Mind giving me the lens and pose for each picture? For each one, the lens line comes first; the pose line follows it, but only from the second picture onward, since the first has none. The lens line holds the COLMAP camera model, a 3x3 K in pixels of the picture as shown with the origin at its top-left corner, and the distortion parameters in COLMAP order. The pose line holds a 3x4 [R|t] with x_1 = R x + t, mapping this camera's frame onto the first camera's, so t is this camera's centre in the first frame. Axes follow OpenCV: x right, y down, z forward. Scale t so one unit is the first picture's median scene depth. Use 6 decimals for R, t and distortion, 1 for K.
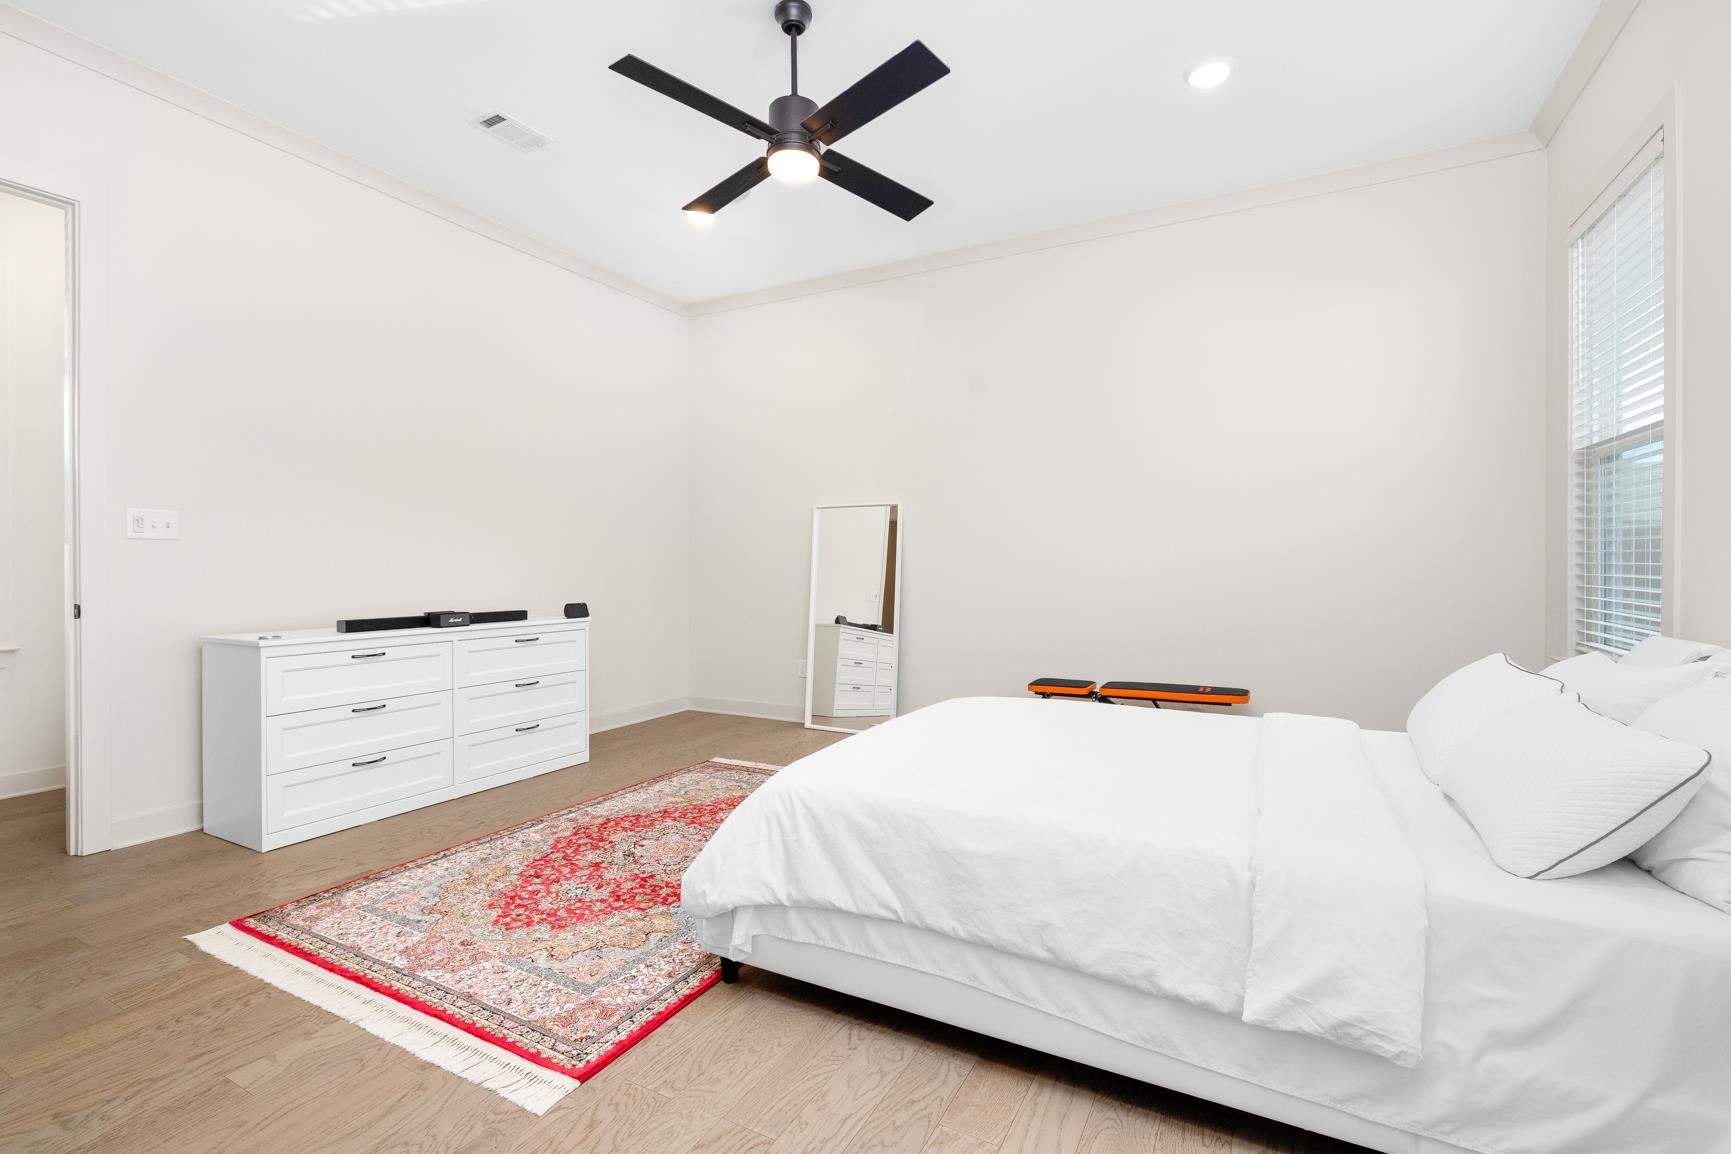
lens RADIAL K [[804.3, 0, 847.1], [0, 804.3, 572.5], [0, 0, 1]] dist [-0.002351, -0.000694]
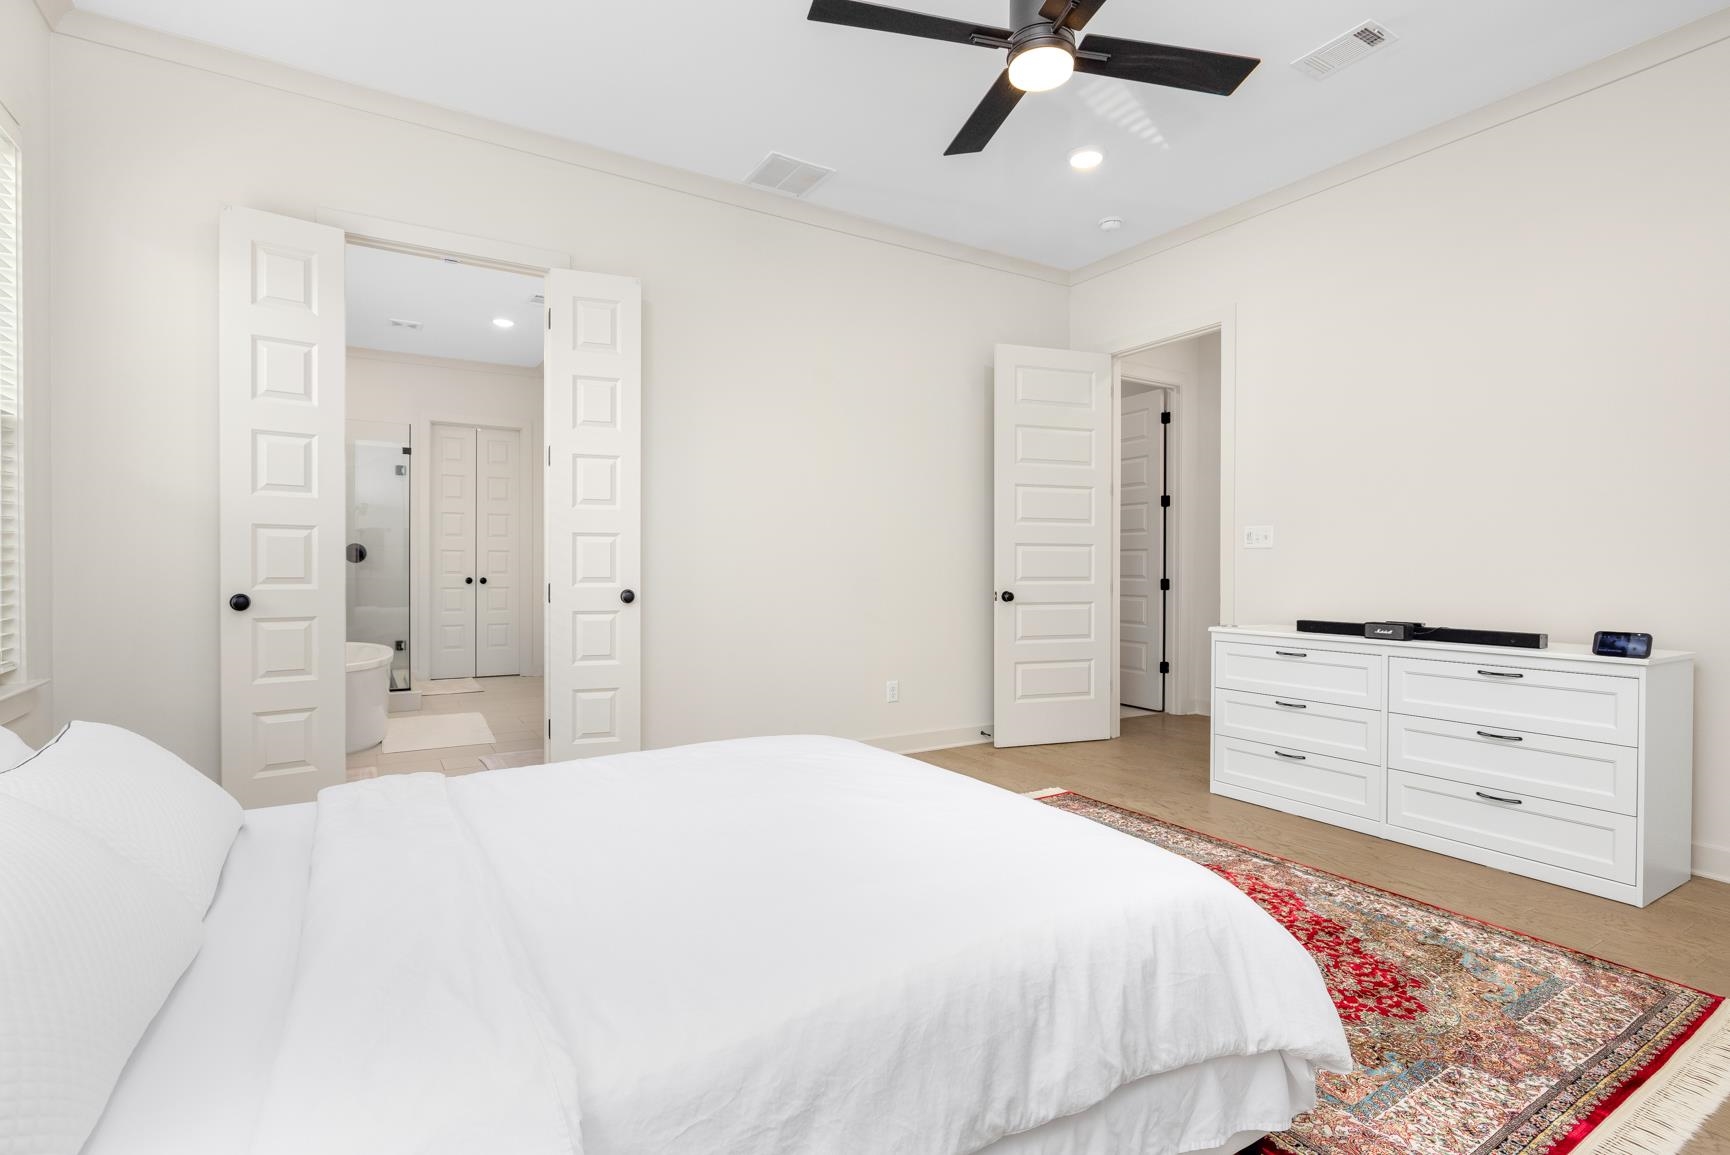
lens RADIAL K [[803.8, 0, 846.6], [0, 803.8, 573.0], [0, 0, 1]] dist [-0.002351, -0.000694]
pose [[-0.508272, 0.006887, -0.861169, 0.566920], [-0.007716, 0.999891, 0.012550, -0.010530], [0.861162, 0.013023, -0.508163, 0.973673]]
